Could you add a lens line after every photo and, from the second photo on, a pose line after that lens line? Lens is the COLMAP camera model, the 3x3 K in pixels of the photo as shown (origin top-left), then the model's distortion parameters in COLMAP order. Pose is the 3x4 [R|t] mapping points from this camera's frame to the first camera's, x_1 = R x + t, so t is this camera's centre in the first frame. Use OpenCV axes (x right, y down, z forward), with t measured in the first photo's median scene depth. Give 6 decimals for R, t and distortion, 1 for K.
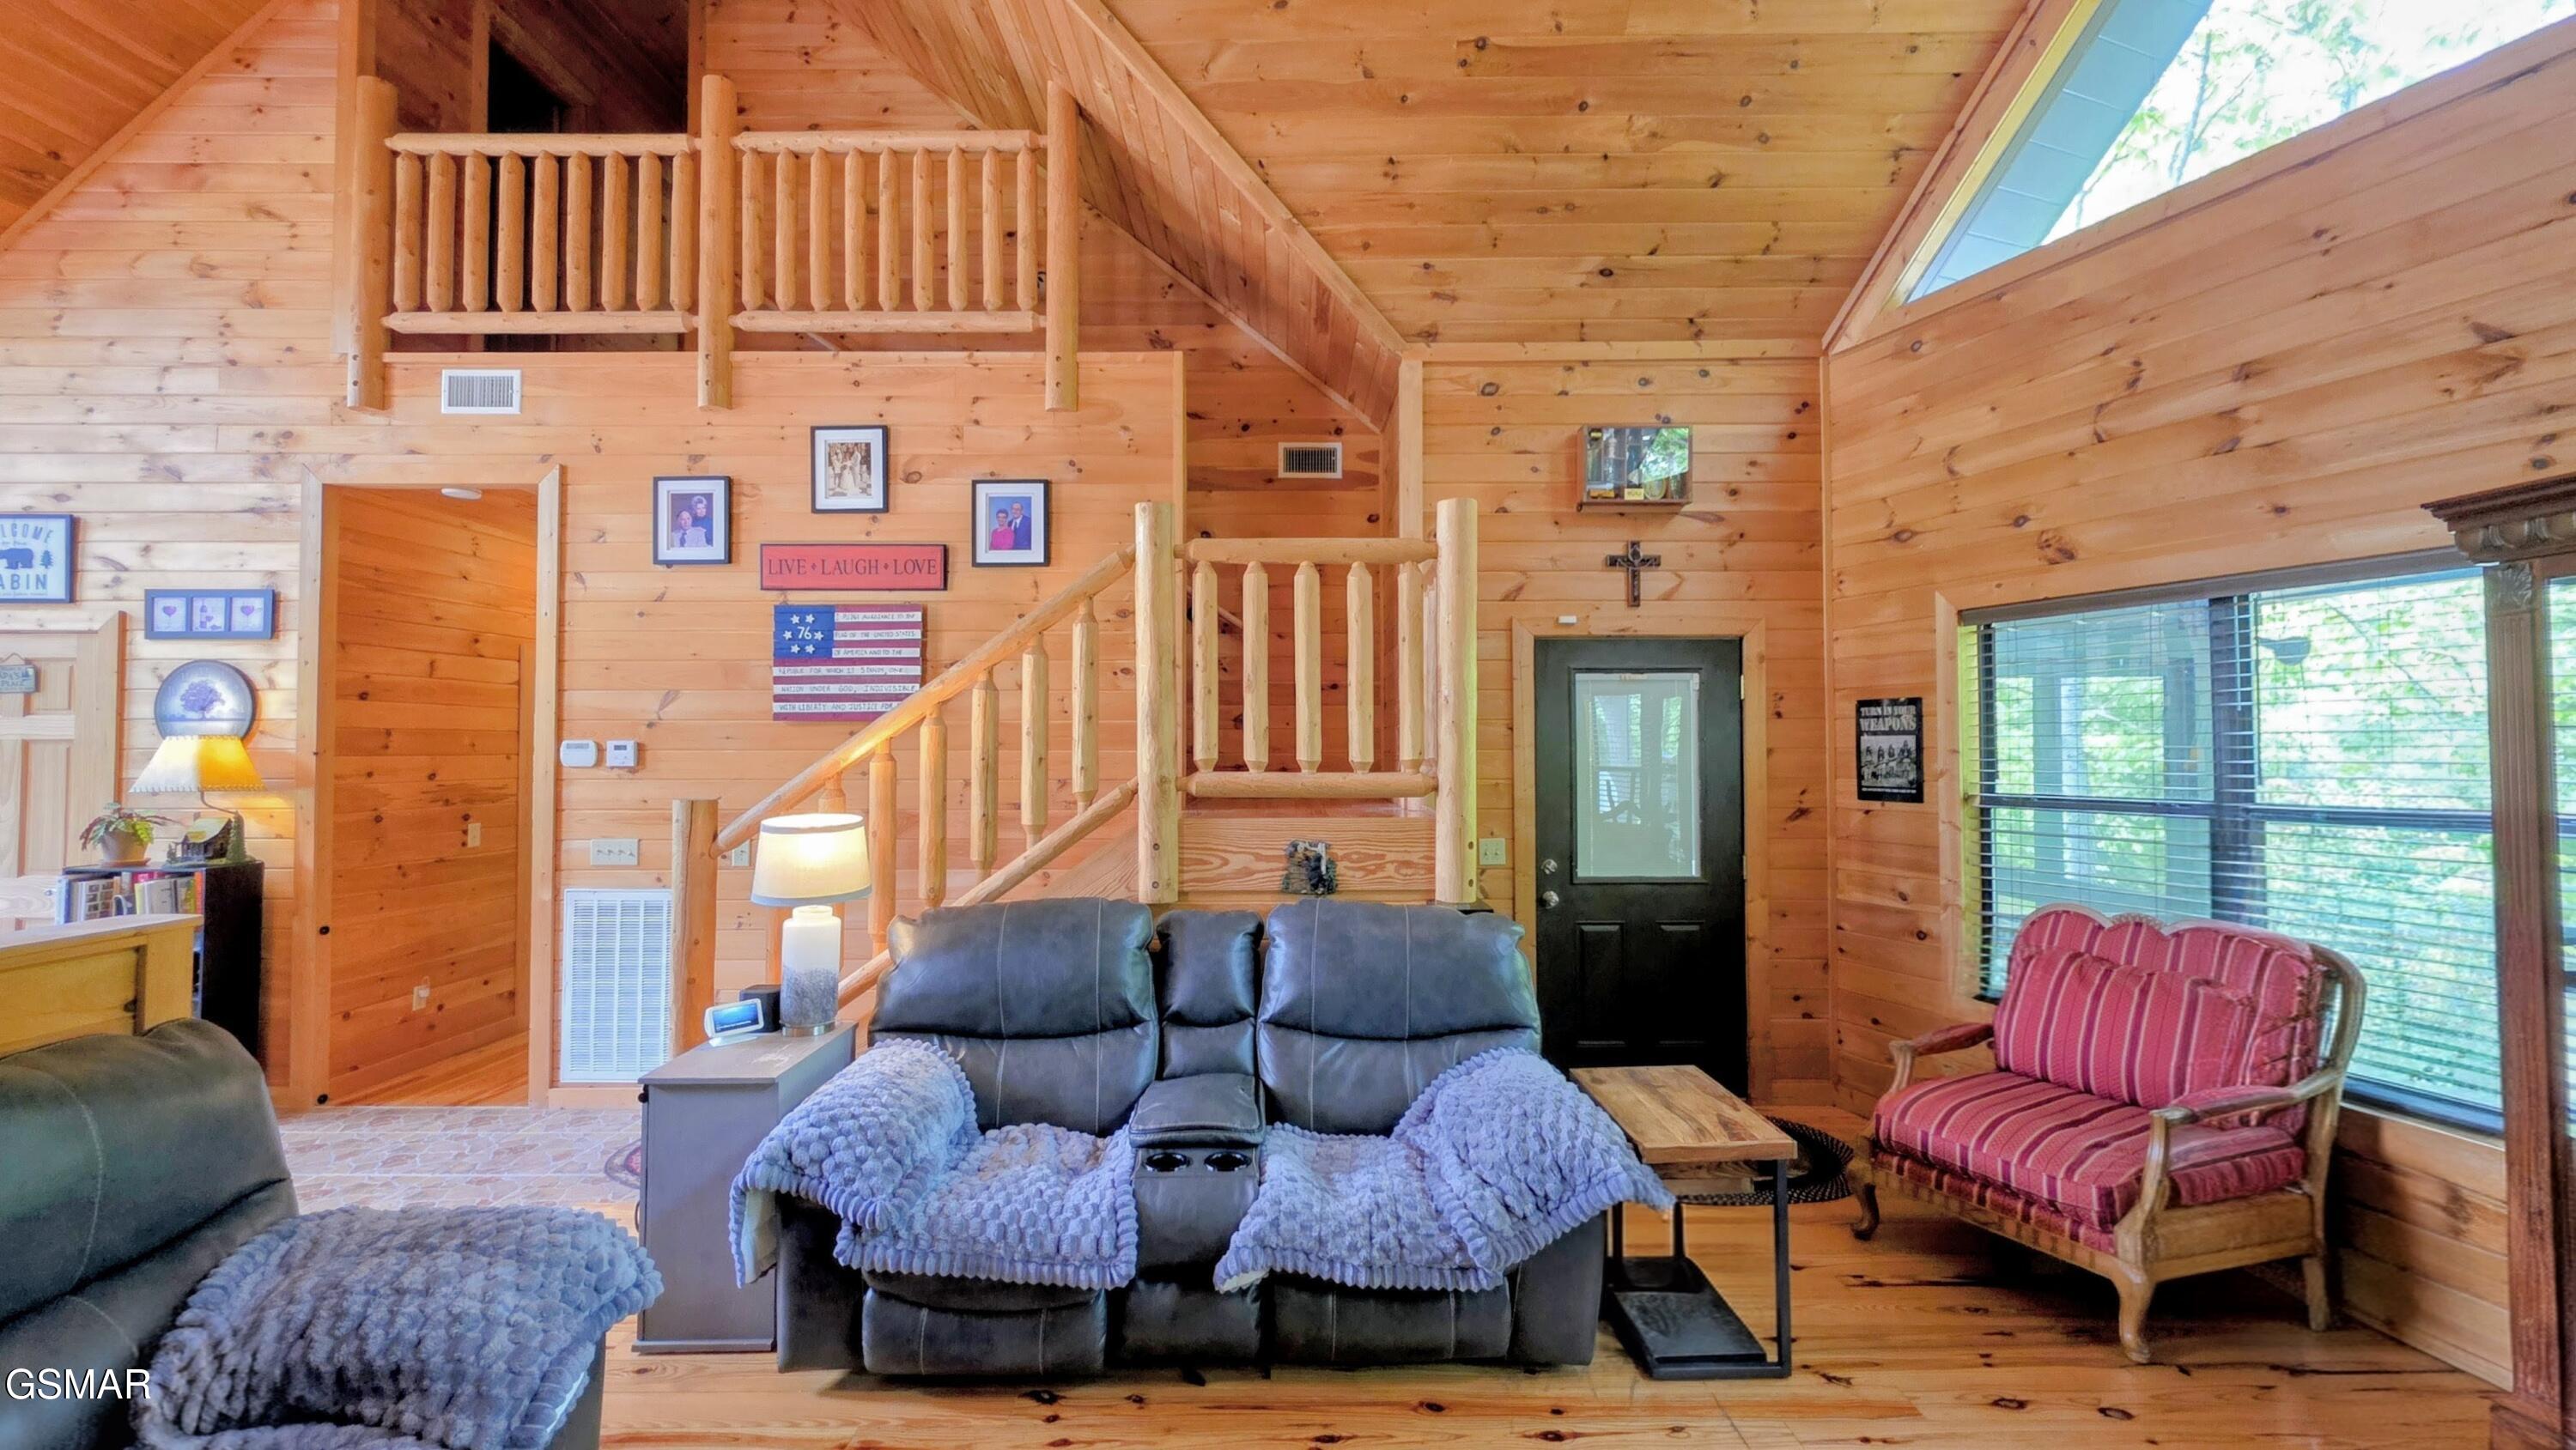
lens RADIAL K [[1031.5, 0, 1289.7], [0, 1031.5, 717.9], [0, 0, 1]] dist [-0.000002, 0.000099]
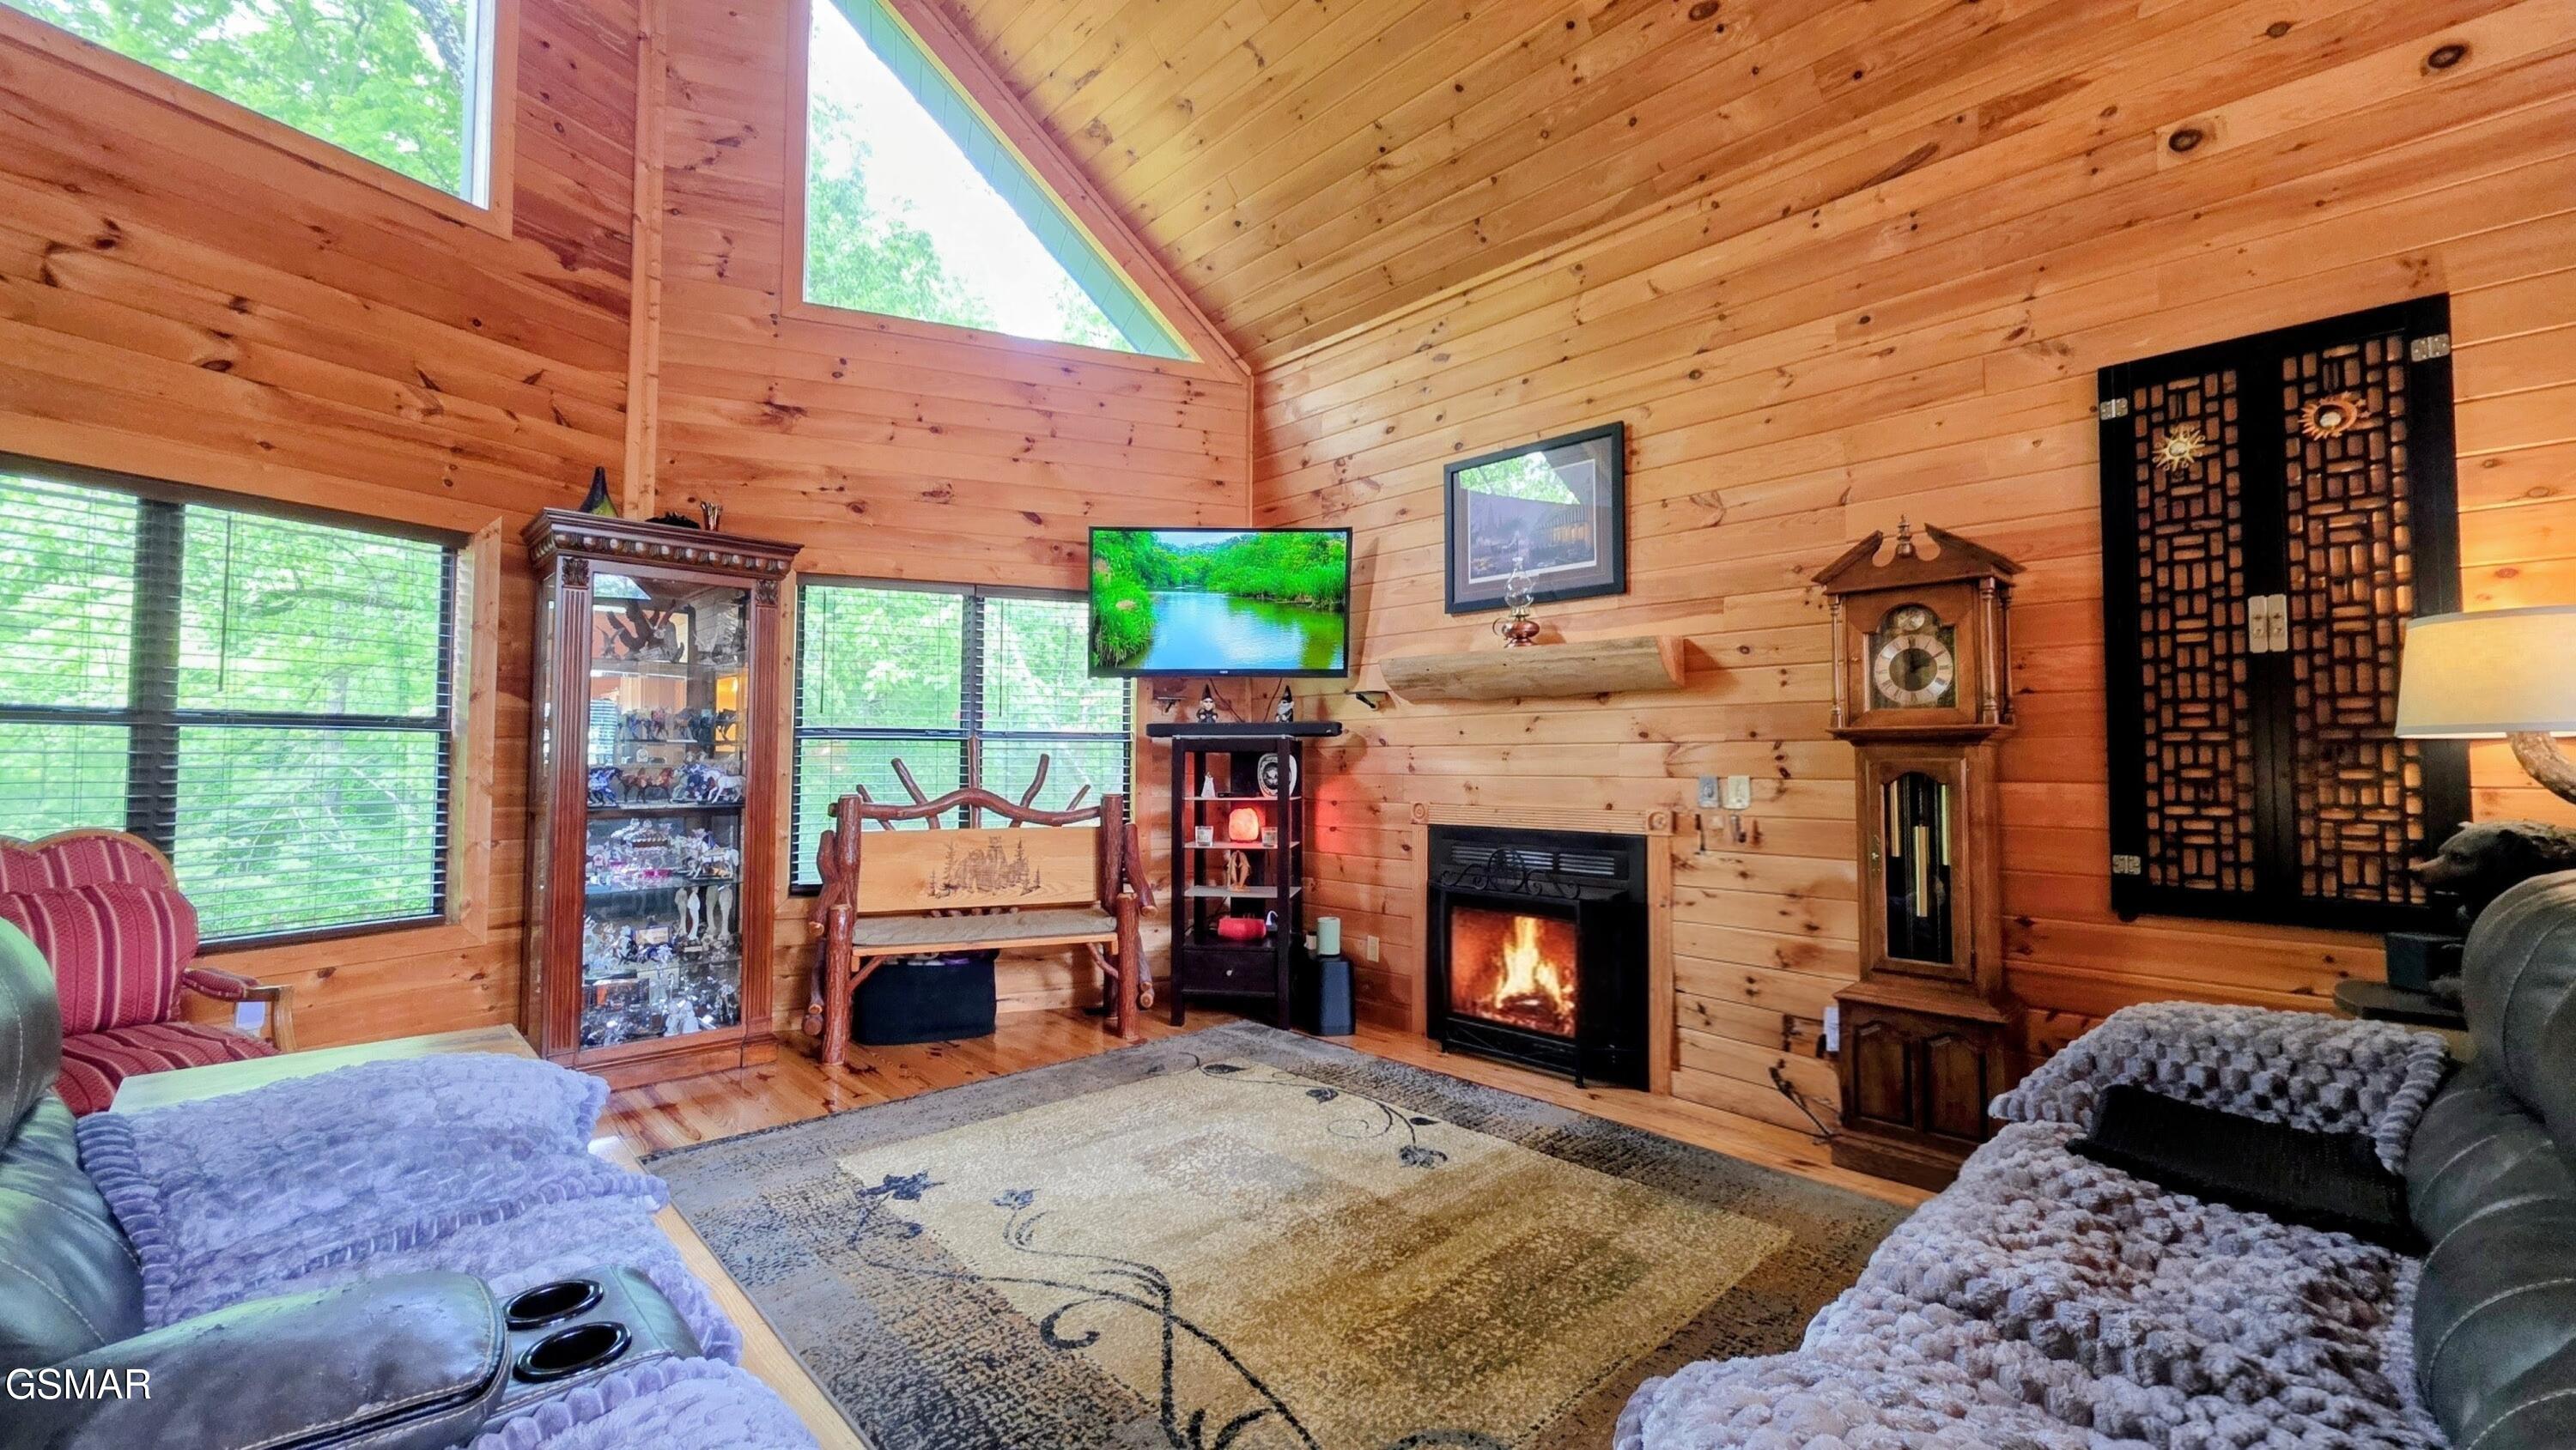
lens RADIAL K [[1031.5, 0, 1289.7], [0, 1031.5, 717.9], [0, 0, 1]] dist [-0.000002, 0.000099]
pose [[-0.684806, 0.031161, 0.728059, -0.405687], [-0.019474, 0.997946, -0.061030, 0.095428], [-0.728465, -0.055972, -0.682792, 0.637907]]
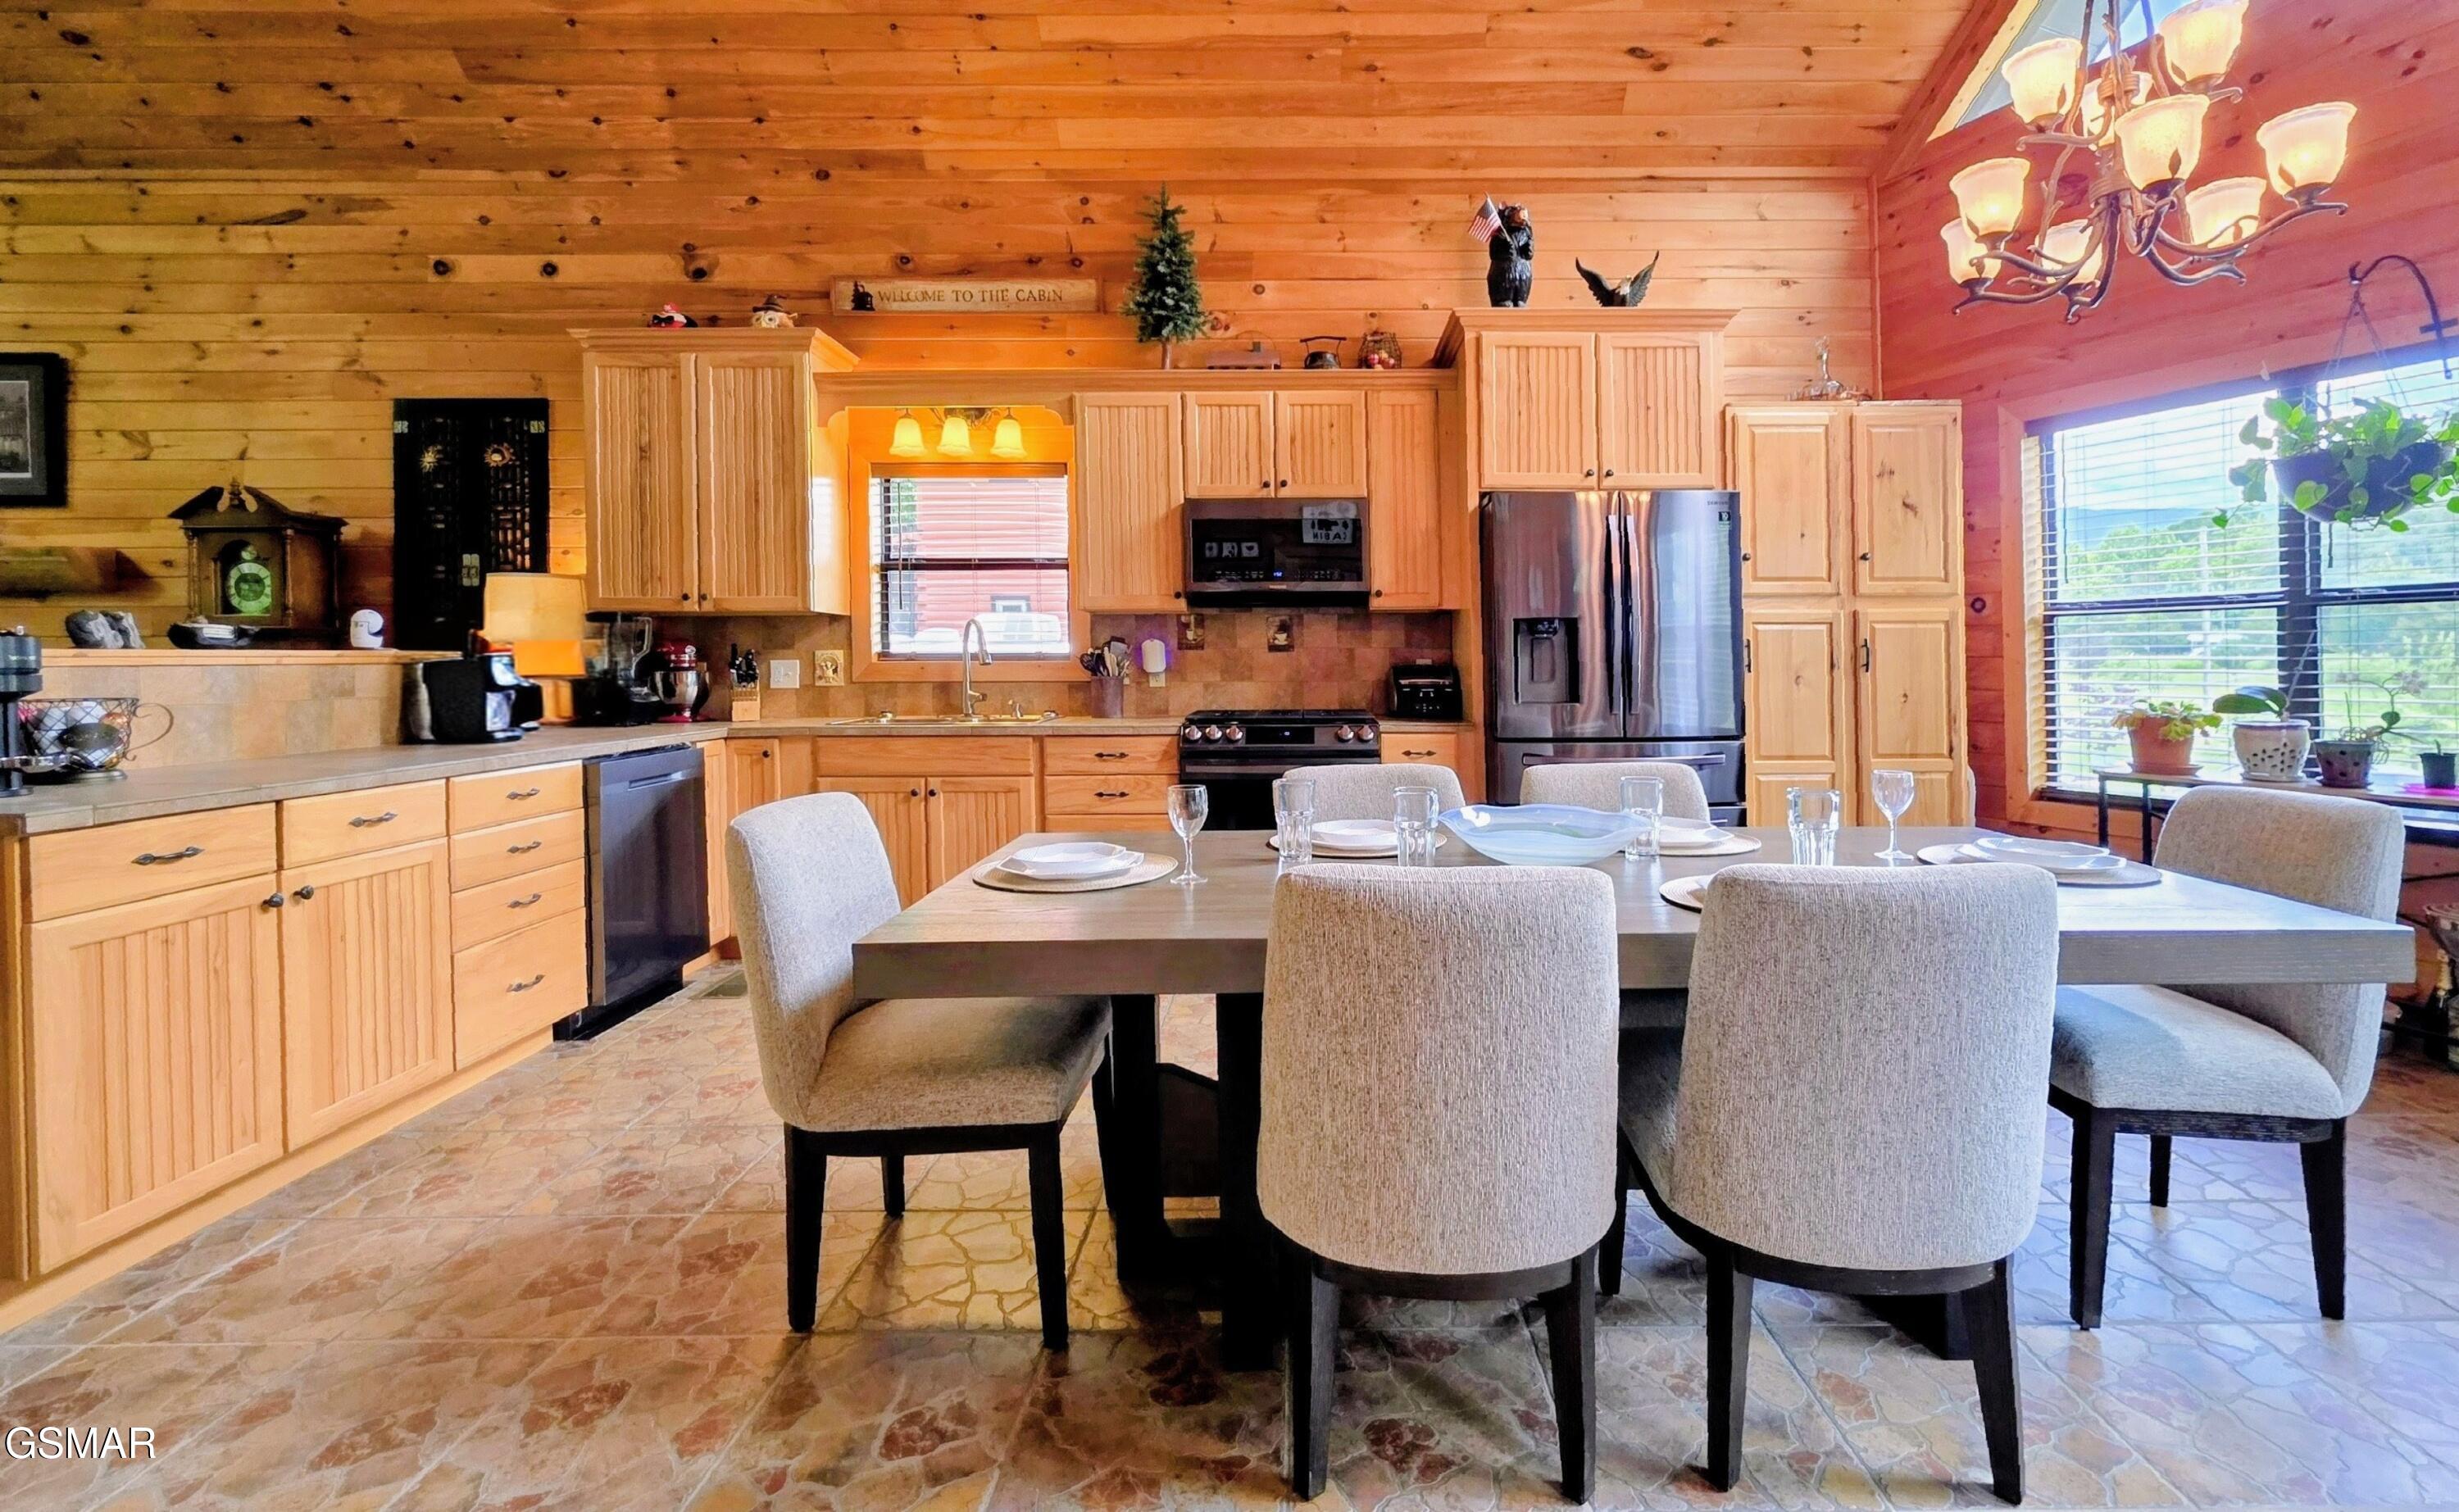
lens RADIAL K [[1064.3, 0, 1285.6], [0, 1064.3, 667.4], [0, 0, 1]] dist [0.001399, -0.000349]
pose [[-0.999892, 0.008239, -0.012173, -1.153809], [0.008451, 0.999813, -0.017419, 0.115742], [0.012028, -0.017520, -0.999774, 0.888348]]
